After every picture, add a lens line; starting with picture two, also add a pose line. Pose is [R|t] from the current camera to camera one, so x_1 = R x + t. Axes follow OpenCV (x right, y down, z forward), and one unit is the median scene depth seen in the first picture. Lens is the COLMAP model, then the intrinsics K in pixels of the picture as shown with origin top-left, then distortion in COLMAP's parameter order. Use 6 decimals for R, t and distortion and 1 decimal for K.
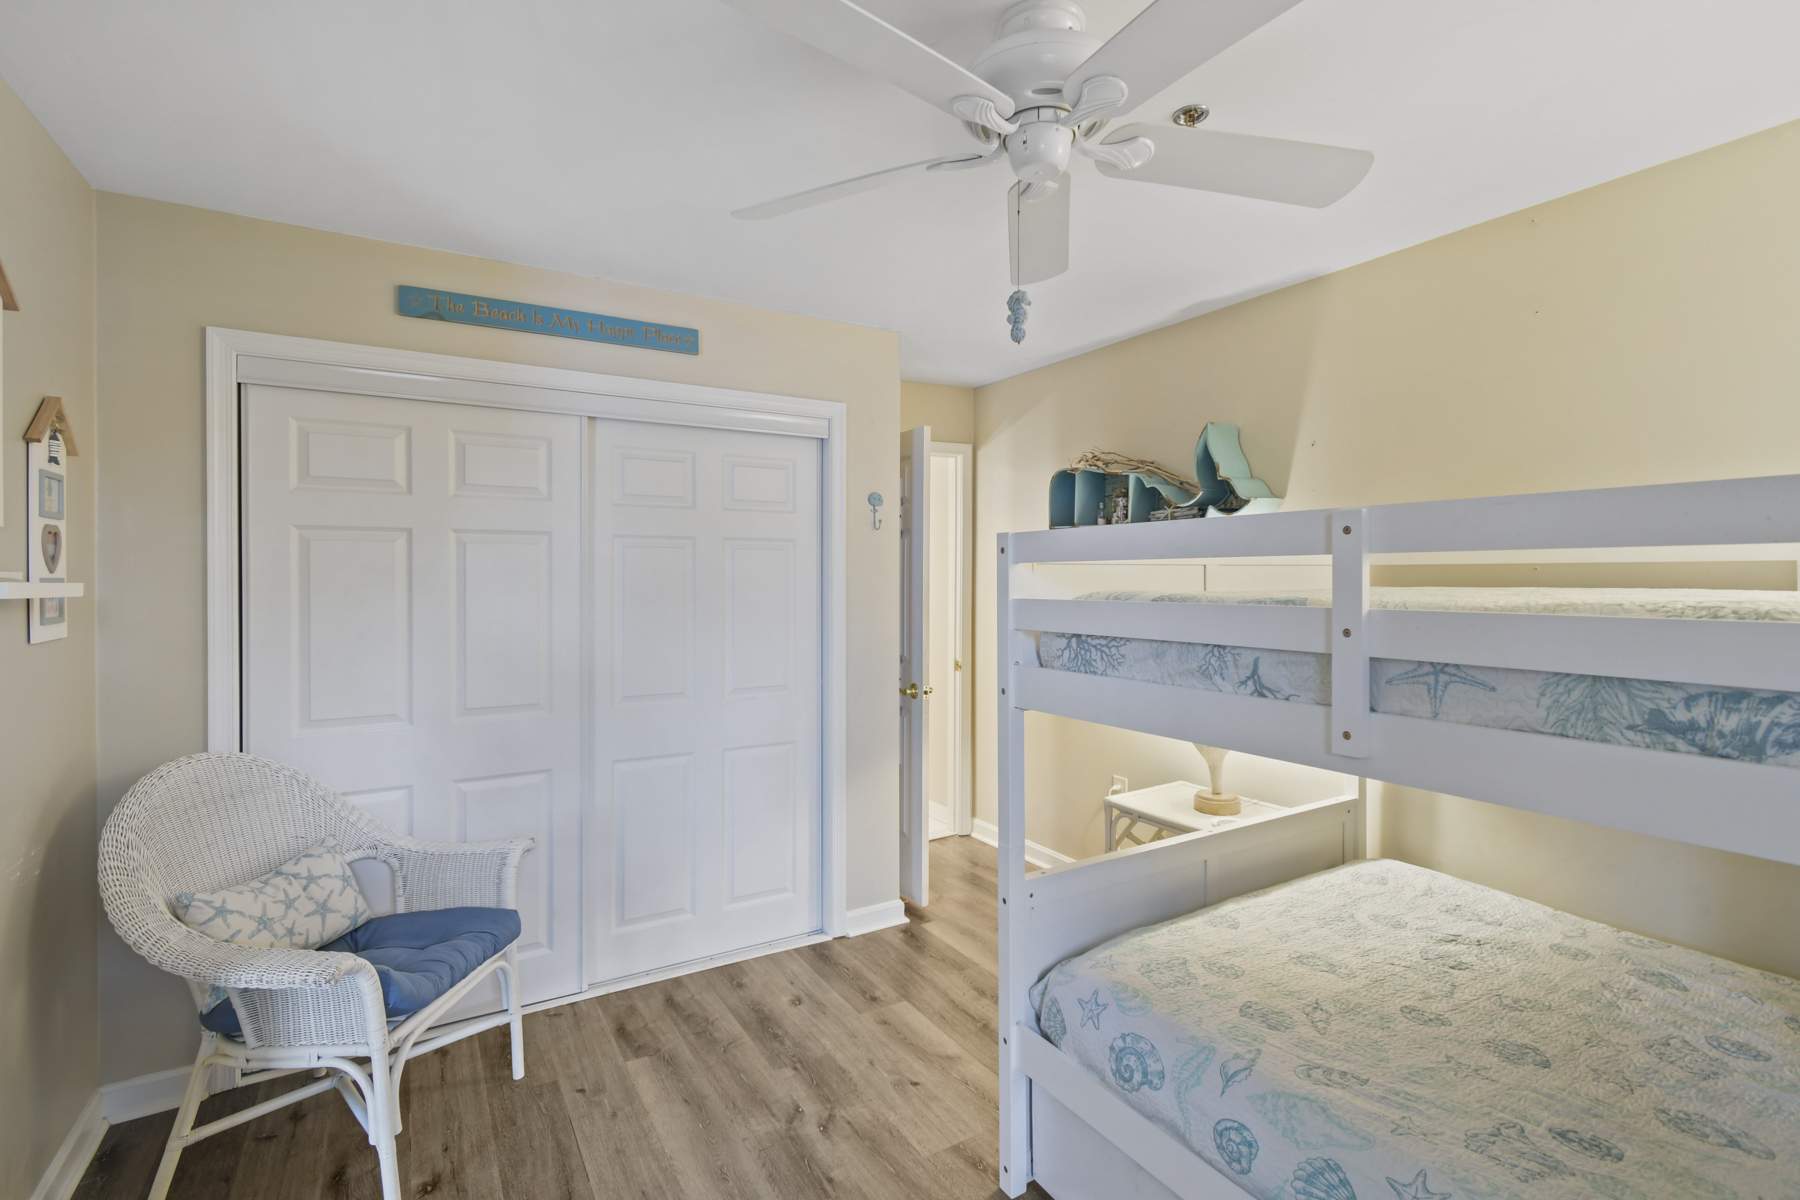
lens RADIAL K [[815.9, 0, 901.4], [0, 815.9, 584.2], [0, 0, 1]] dist [-0.003122, -0.002592]
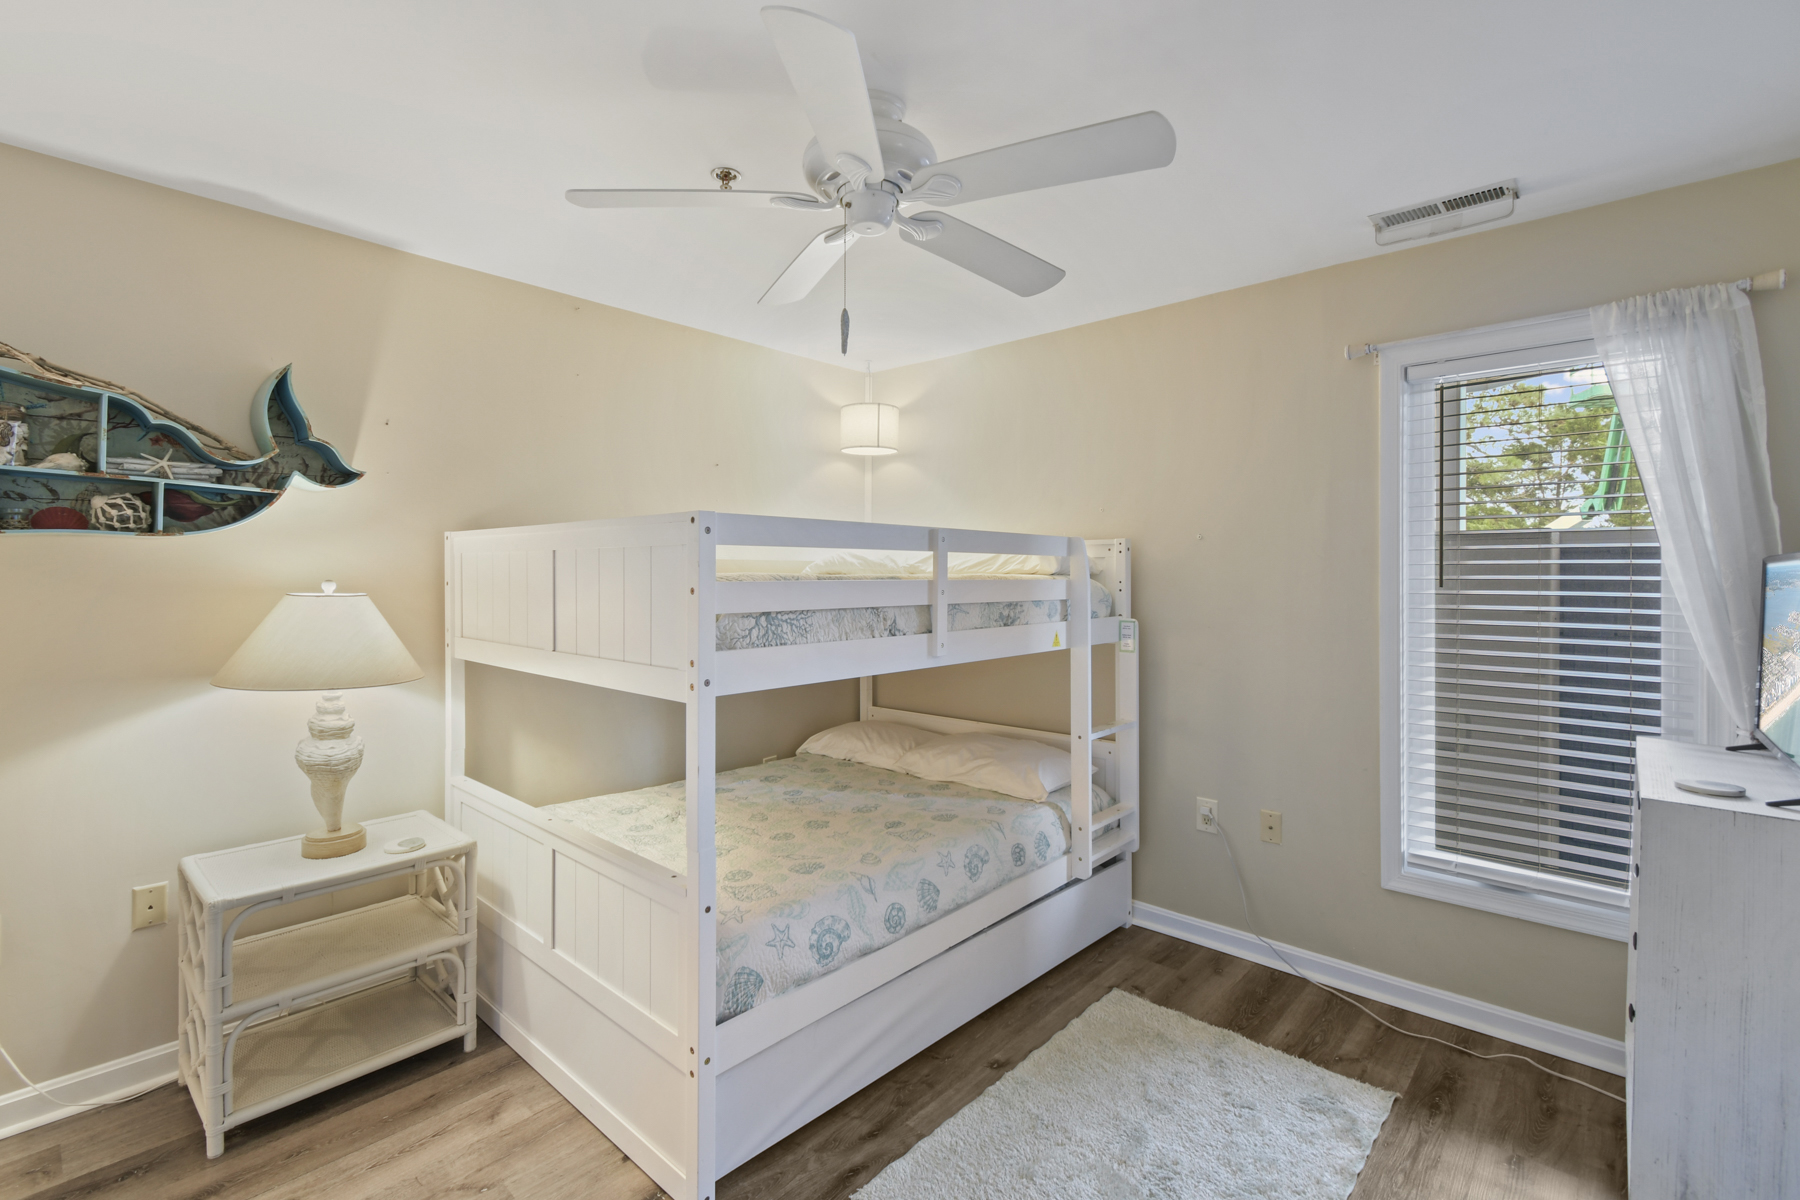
lens RADIAL K [[815.9, 0, 861.4], [0, 815.9, 576.2], [0, 0, 1]] dist [-0.003122, -0.002592]
pose [[-0.264857, 0.000553, 0.964288, -0.946656], [0.005772, 0.999983, 0.001012, 0.012847], [-0.964270, 0.005834, -0.264855, 1.254775]]
